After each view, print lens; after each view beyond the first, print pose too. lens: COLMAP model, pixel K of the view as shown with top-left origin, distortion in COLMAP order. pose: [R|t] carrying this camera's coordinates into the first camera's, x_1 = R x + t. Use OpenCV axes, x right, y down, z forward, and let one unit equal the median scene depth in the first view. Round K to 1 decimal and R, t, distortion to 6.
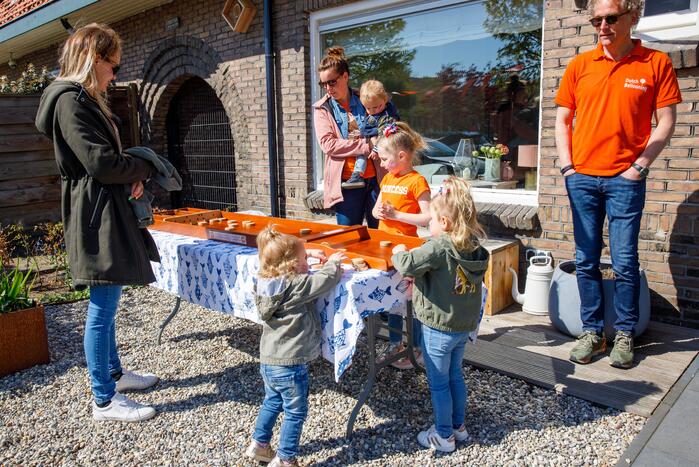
lens RADIAL K [[569.1, 0, 349.5], [0, 569.1, 233.5], [0, 0, 1]] dist [-0.086364, 0.111421]
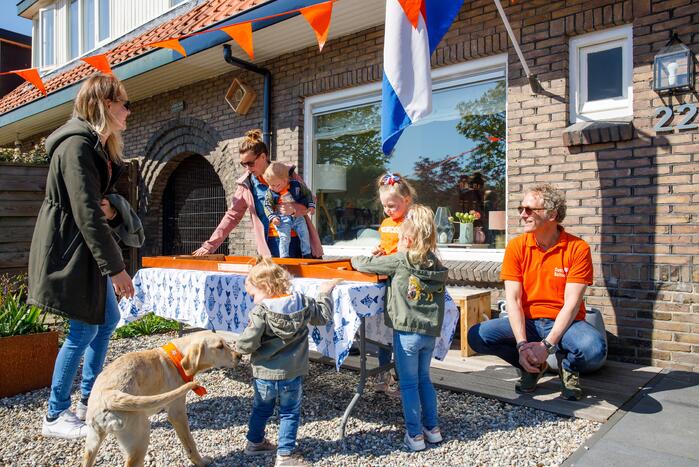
lens RADIAL K [[569.1, 0, 349.5], [0, 569.1, 233.5], [0, 0, 1]] dist [-0.086364, 0.111421]
pose [[0.998906, 0.025181, 0.039410, -0.018690], [-0.017843, 0.984131, -0.176542, 0.077229], [-0.043230, 0.175645, 0.983504, -0.078362]]
